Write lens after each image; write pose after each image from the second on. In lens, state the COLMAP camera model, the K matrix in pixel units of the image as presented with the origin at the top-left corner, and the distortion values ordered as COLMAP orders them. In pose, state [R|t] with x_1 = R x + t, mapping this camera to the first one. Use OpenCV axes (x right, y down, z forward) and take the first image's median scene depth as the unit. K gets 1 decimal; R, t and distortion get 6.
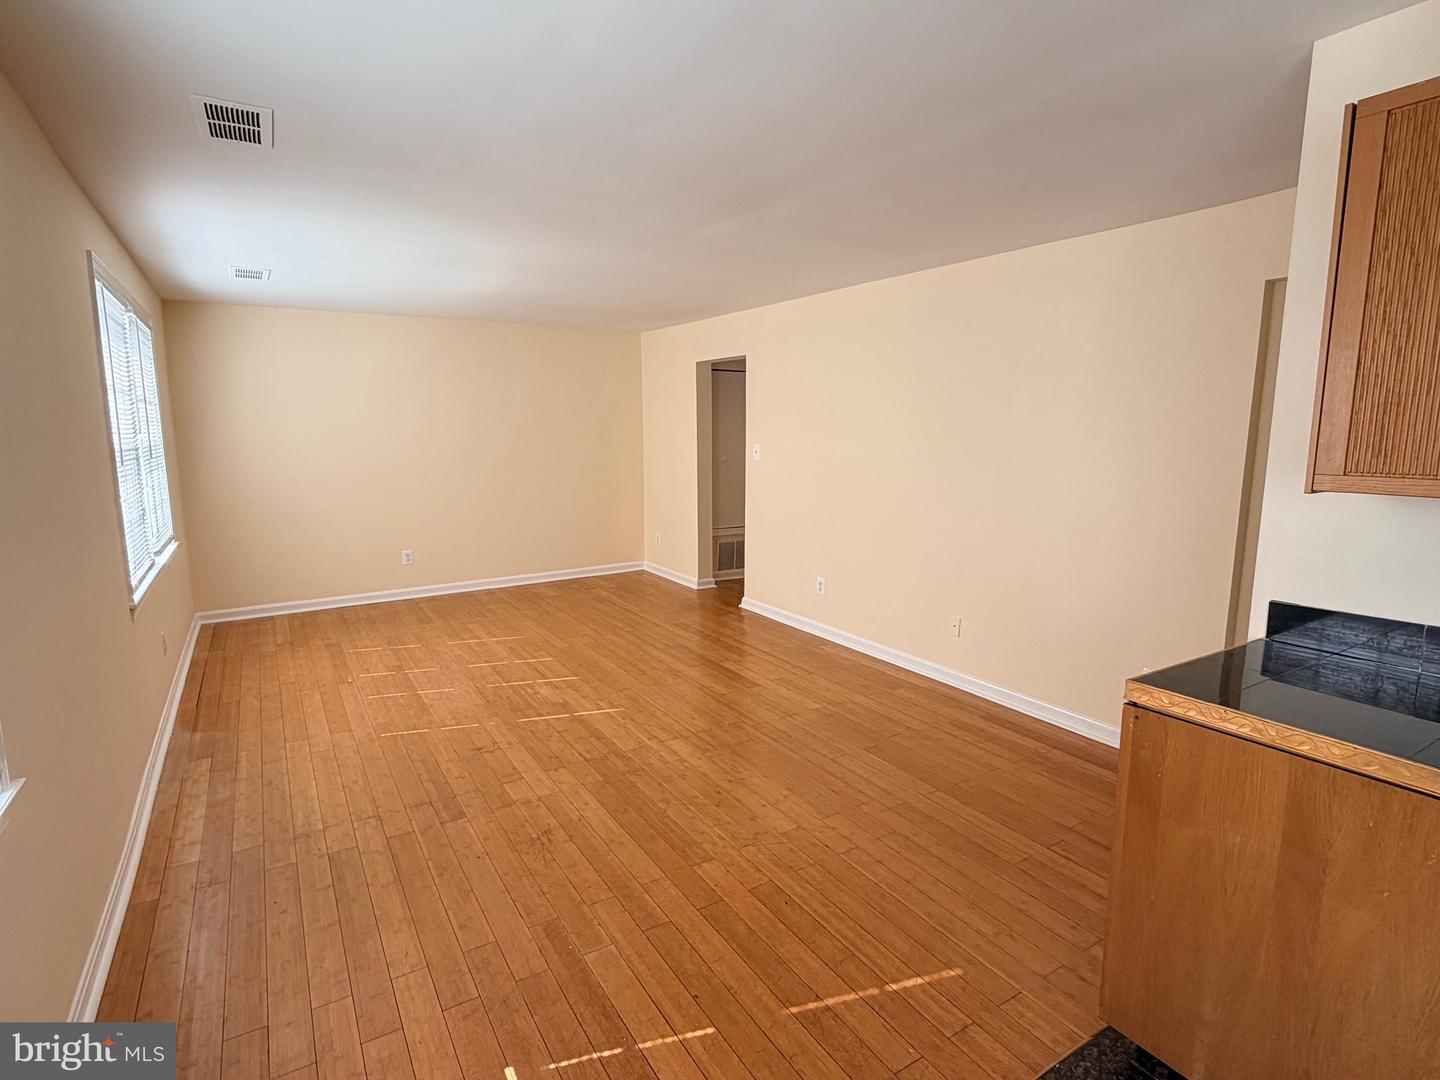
lens RADIAL K [[740.3, 0, 720.0], [0, 740.3, 540.0], [0, 0, 1]] dist [0.003579, -0.000357]
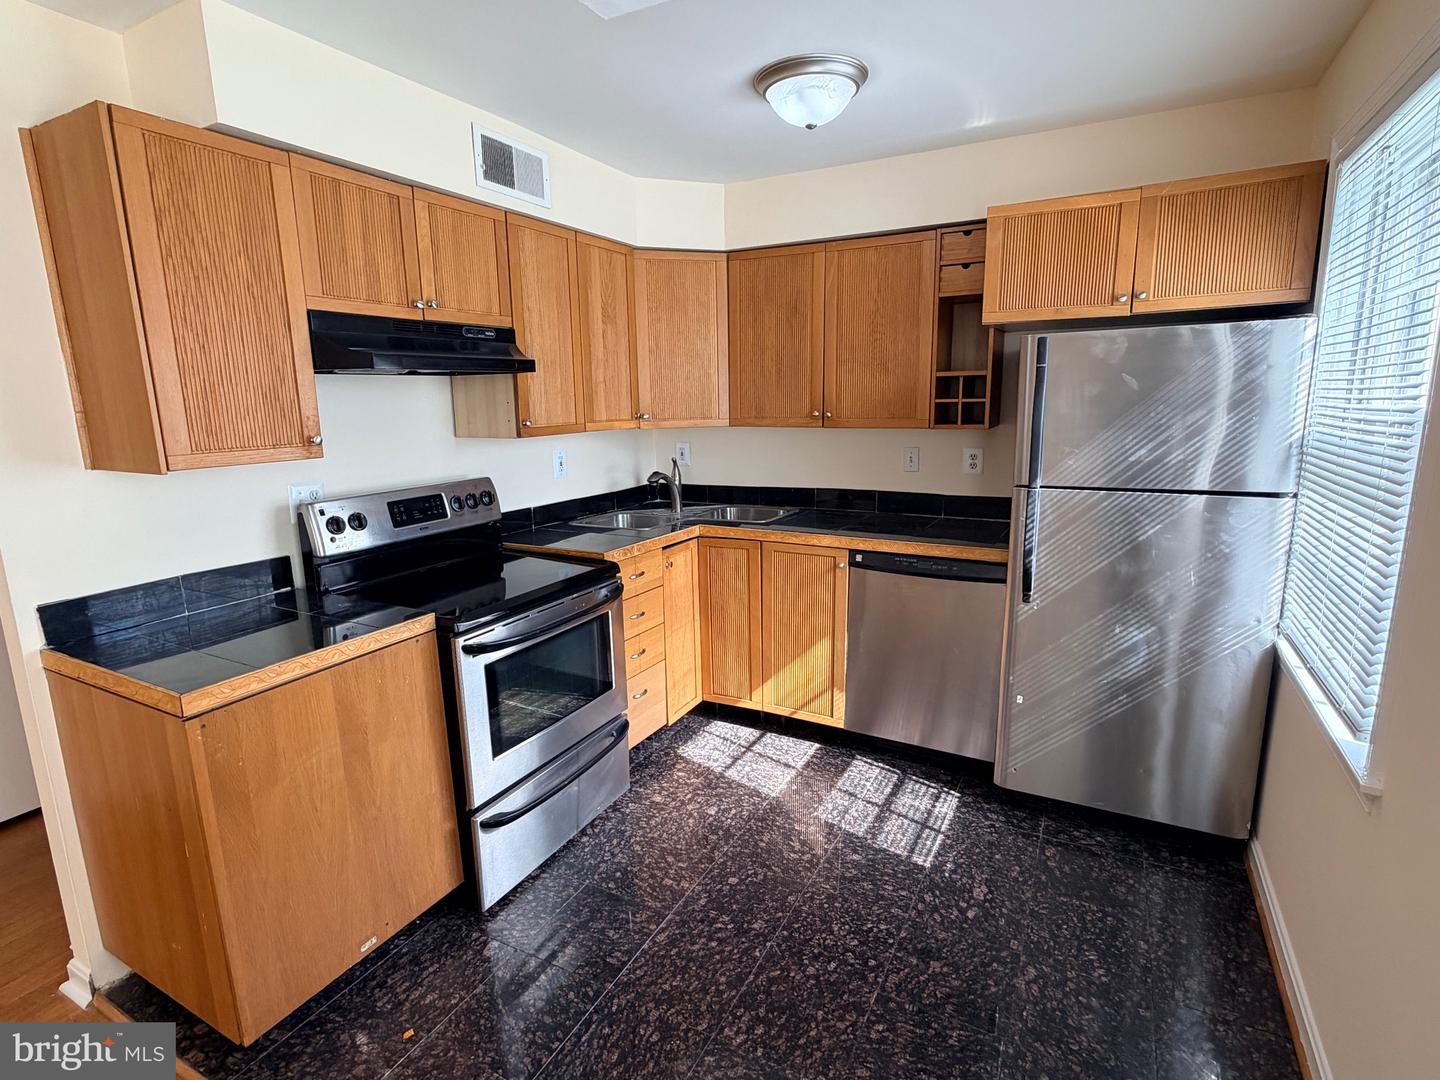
lens RADIAL K [[740.3, 0, 720.0], [0, 740.3, 540.0], [0, 0, 1]] dist [0.003579, -0.000357]
pose [[-0.498196, -0.158154, 0.852519, -0.218704], [0.147223, 0.953518, 0.262925, -0.056135], [-0.854474, 0.256498, -0.451755, 0.338089]]
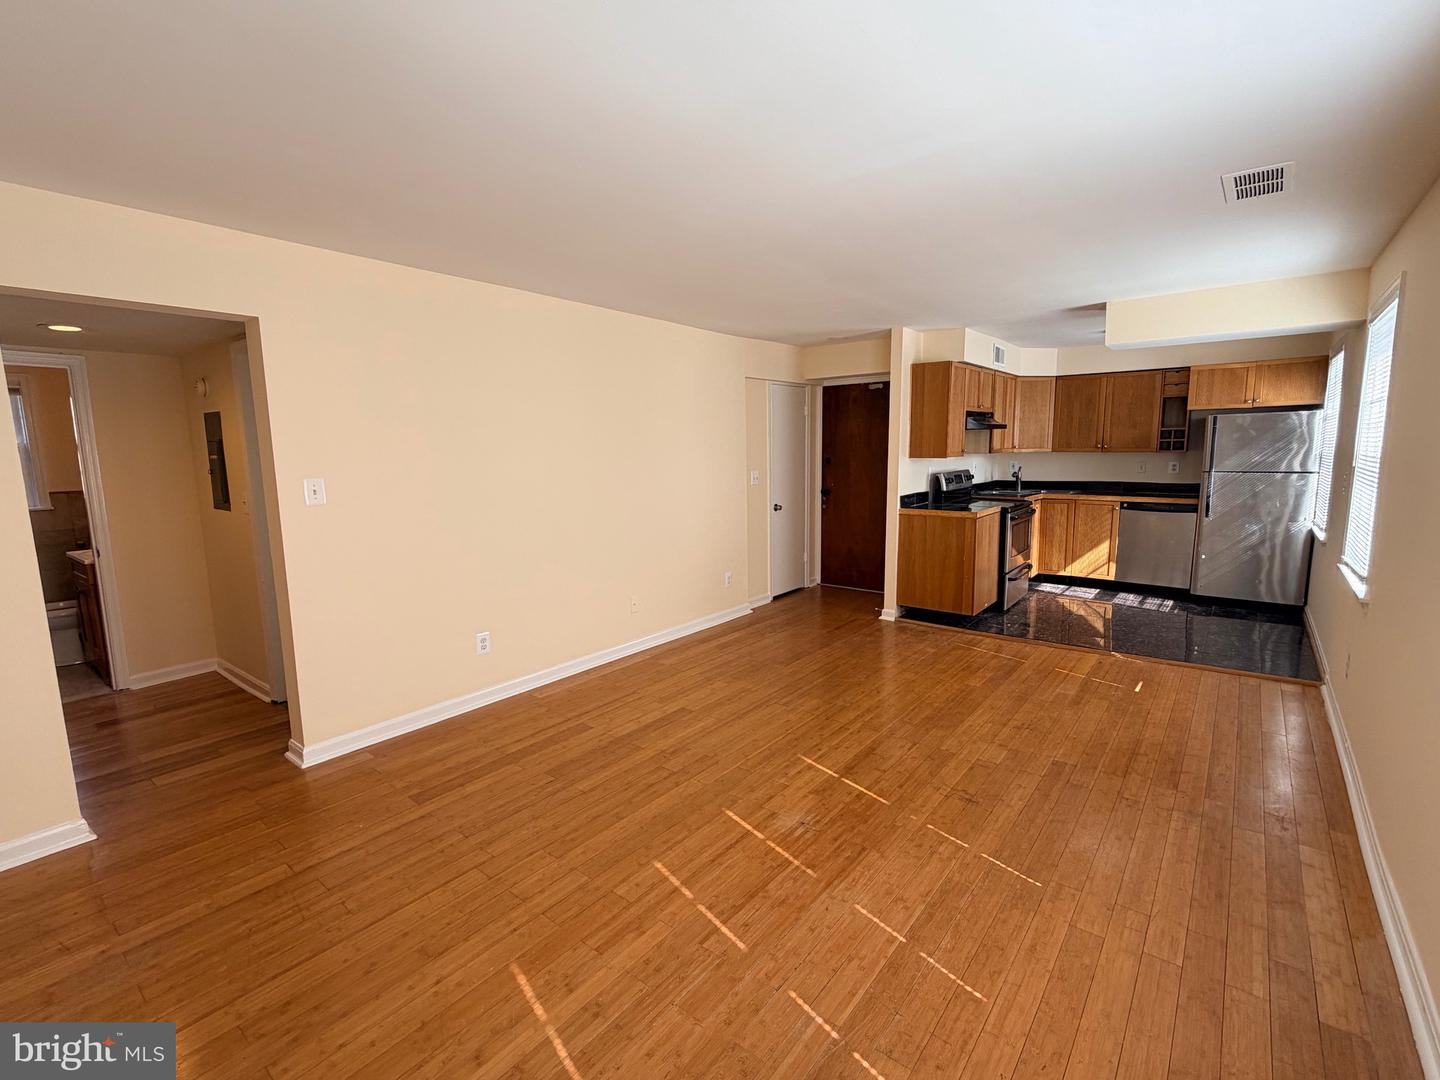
lens RADIAL K [[662.6, 0, 720.0], [0, 662.6, 540.0], [0, 0, 1]] dist [0.001434, 0.000250]
pose [[-0.337303, -0.129214, 0.932486, -0.847072], [0.154217, 0.969569, 0.190137, -0.200180], [-0.928678, 0.207939, -0.307112, 1.332607]]
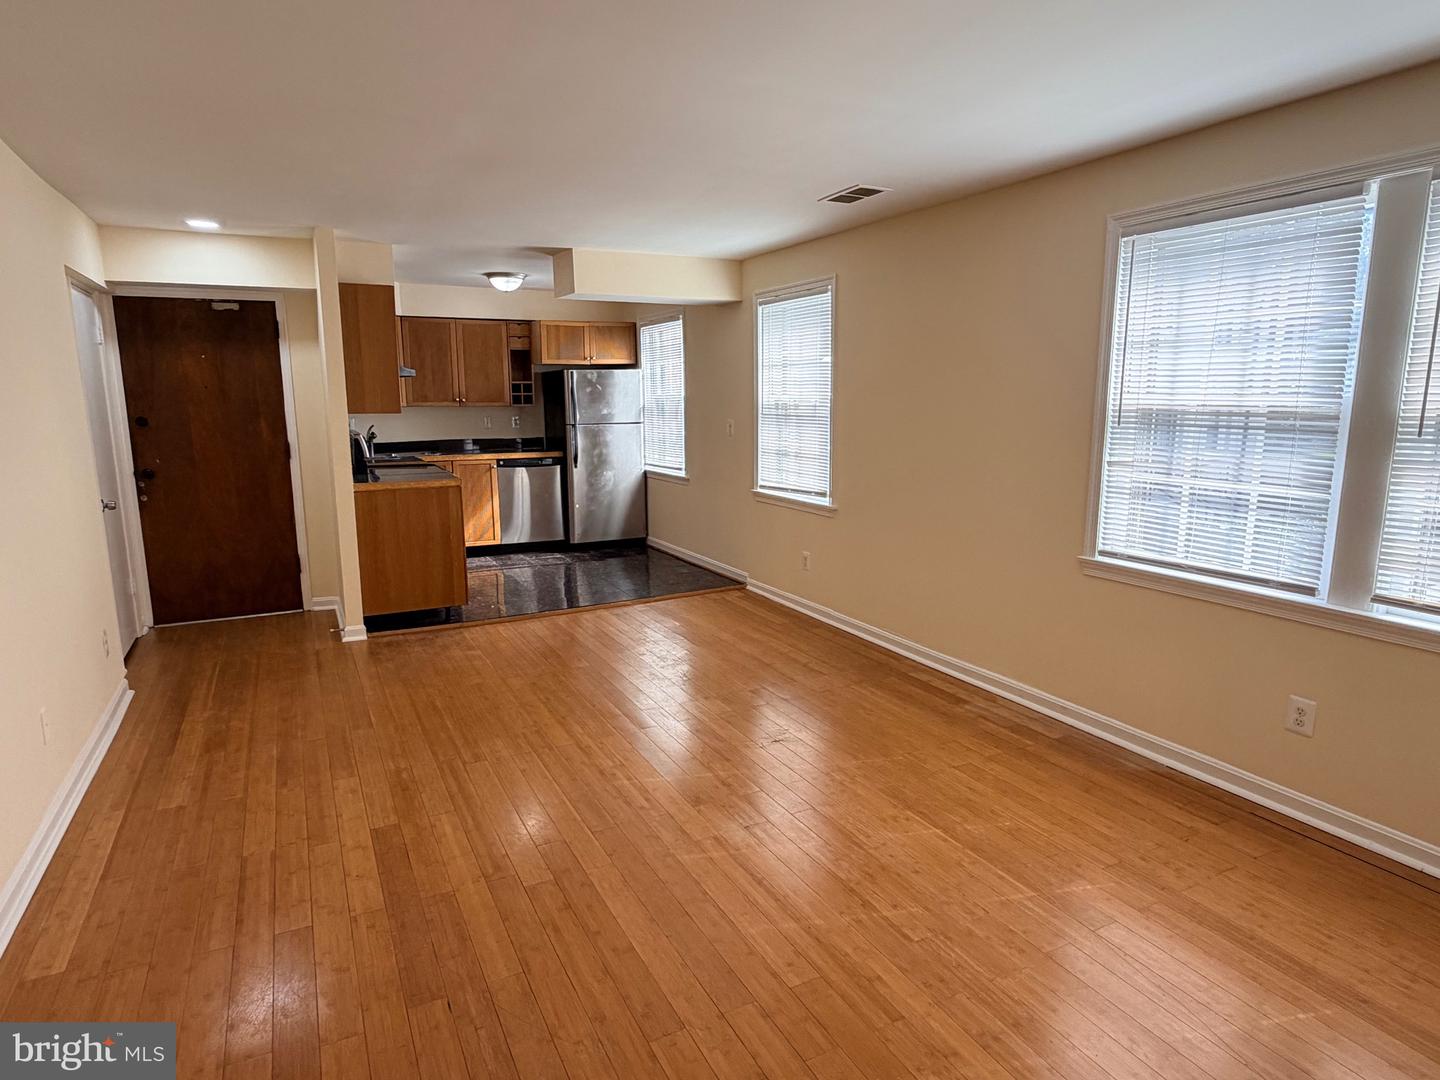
lens RADIAL K [[830.7, 0, 720.0], [0, 830.7, 540.0], [0, 0, 1]] dist [0.000538, 0.000257]
pose [[-0.996903, -0.010049, 0.077994, -0.304386], [0.015400, 0.947647, 0.318948, -0.256608], [-0.077116, 0.319162, -0.944558, 1.729937]]
